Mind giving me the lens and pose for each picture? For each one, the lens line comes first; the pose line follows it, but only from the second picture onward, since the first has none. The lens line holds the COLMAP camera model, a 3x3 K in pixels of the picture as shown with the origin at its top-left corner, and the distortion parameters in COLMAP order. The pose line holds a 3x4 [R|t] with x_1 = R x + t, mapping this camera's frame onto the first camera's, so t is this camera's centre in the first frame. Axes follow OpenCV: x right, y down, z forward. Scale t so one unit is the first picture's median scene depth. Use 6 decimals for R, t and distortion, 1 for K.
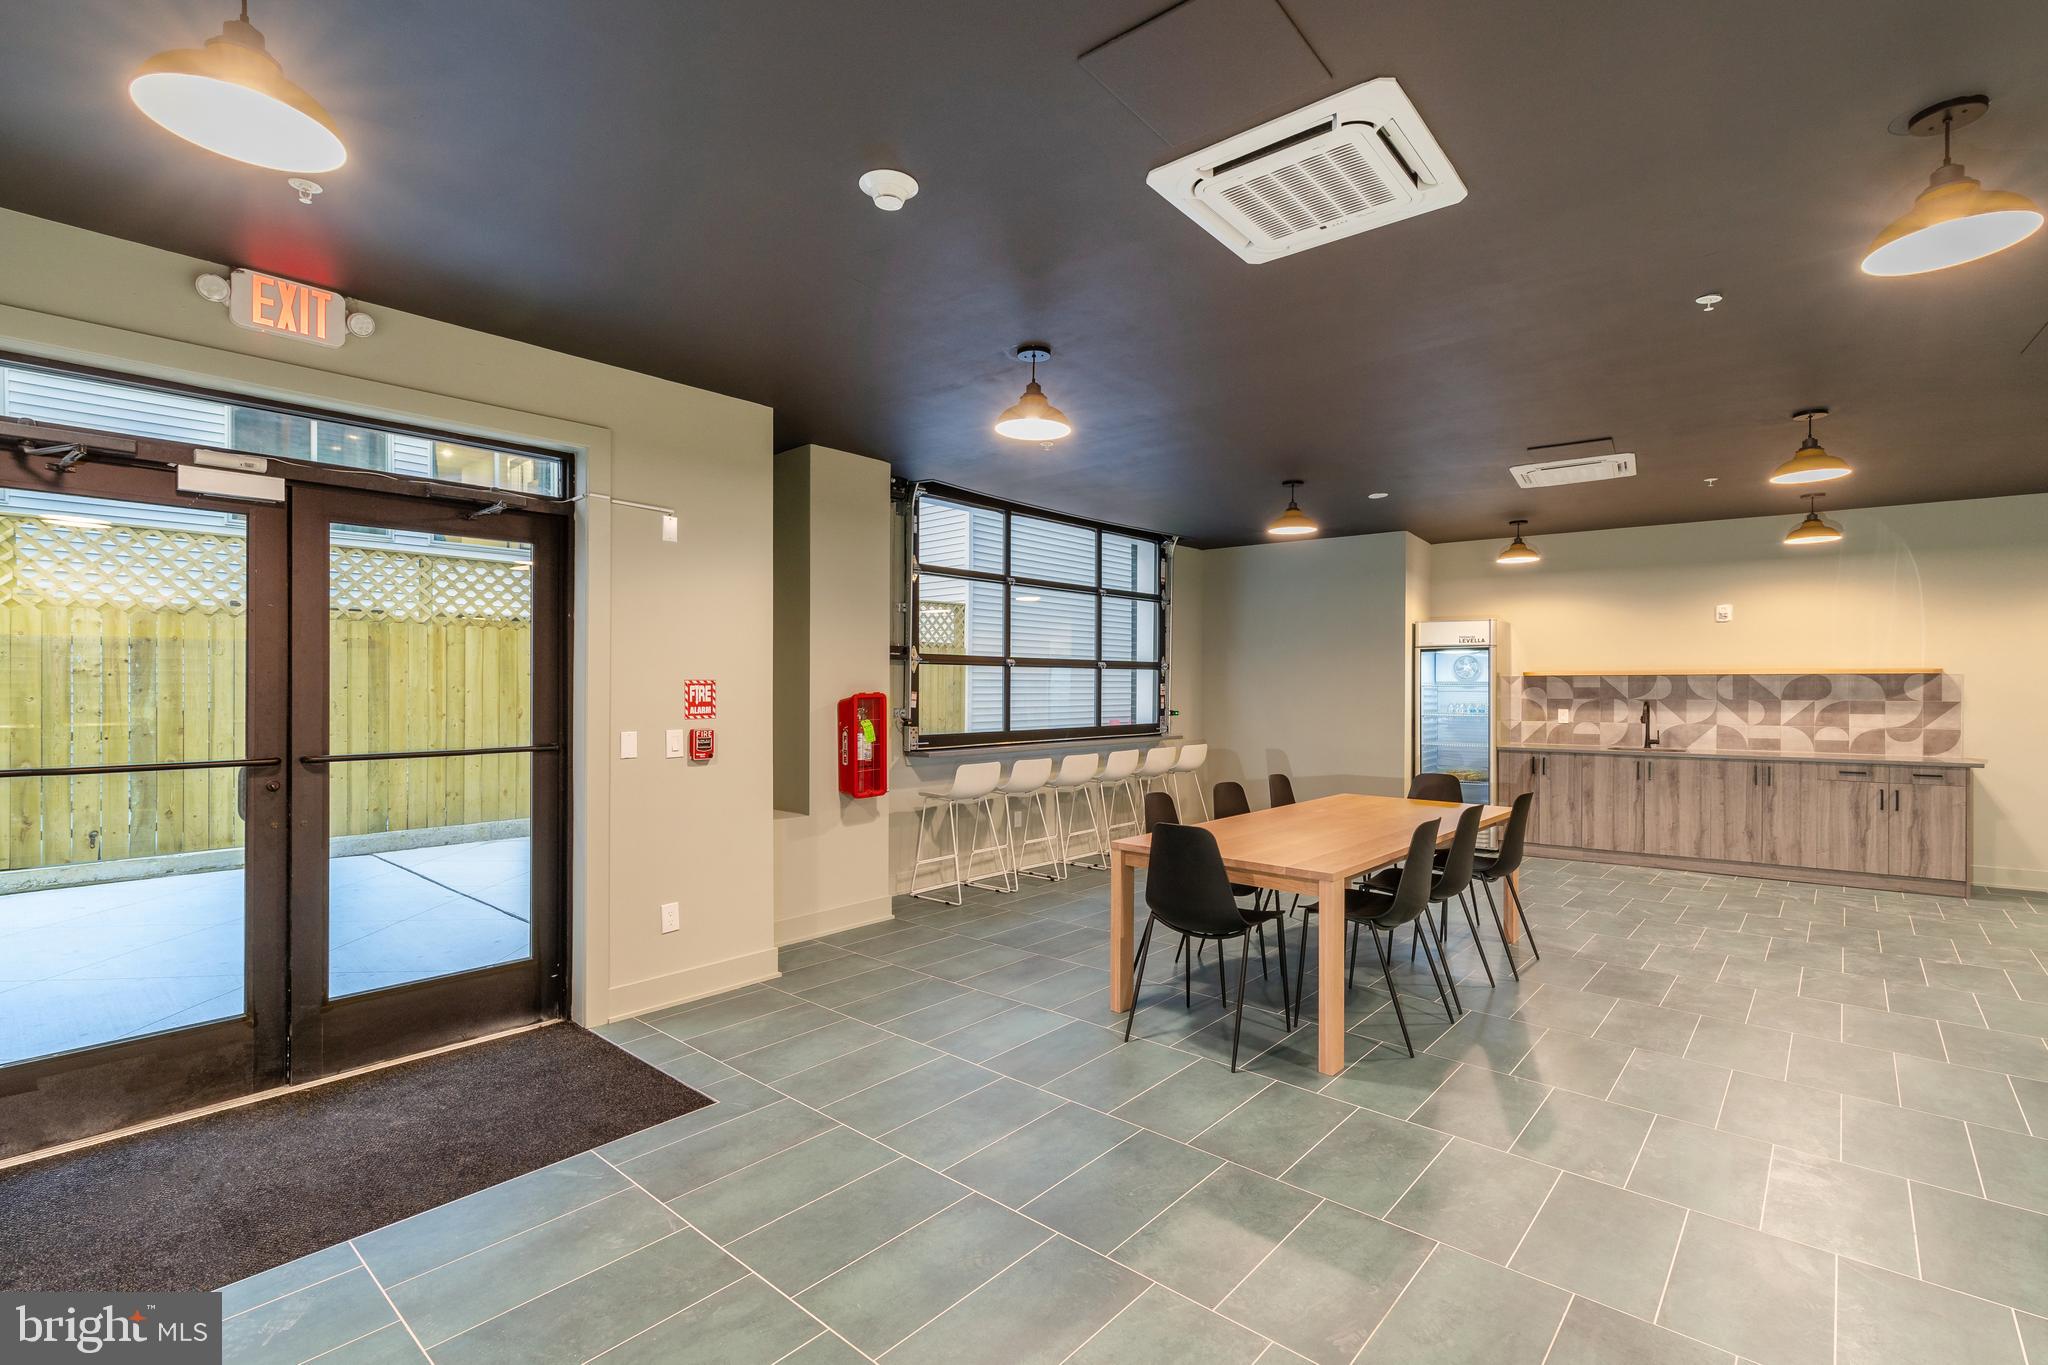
lens RADIAL K [[939.4, 0, 1024.0], [0, 939.4, 682.5], [0, 0, 1]] dist [-0.000276, 0.000021]
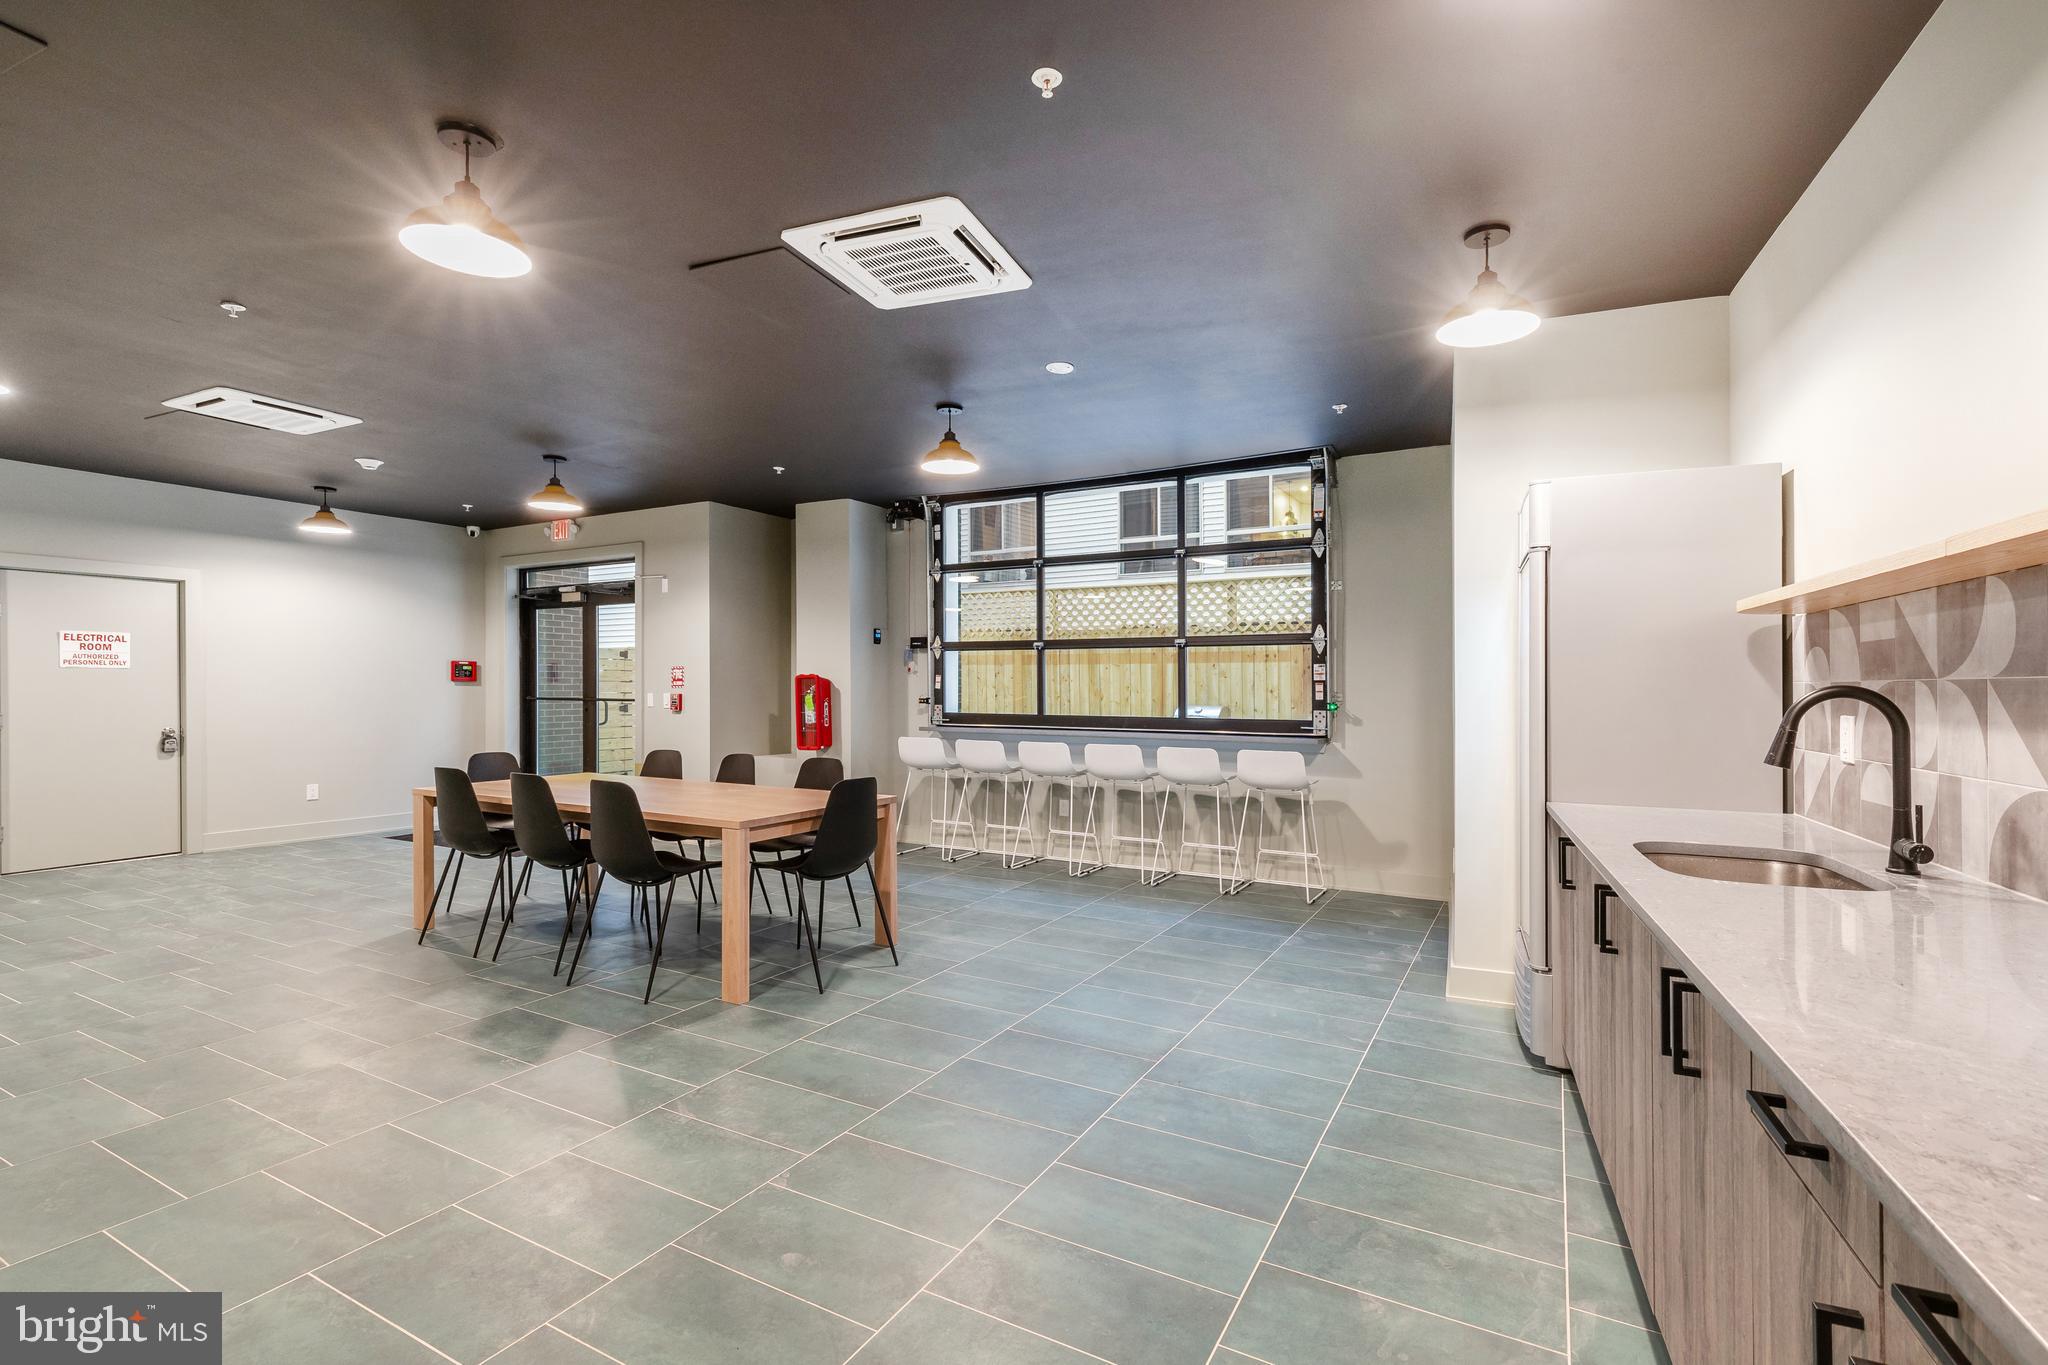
lens RADIAL K [[939.4, 0, 1024.0], [0, 939.4, 682.5], [0, 0, 1]] dist [-0.000276, 0.000021]
pose [[0.205297, -0.006569, -0.978678, 1.043647], [-0.000113, 0.999977, -0.006735, 0.026931], [0.978700, 0.001493, 0.205292, 0.851349]]
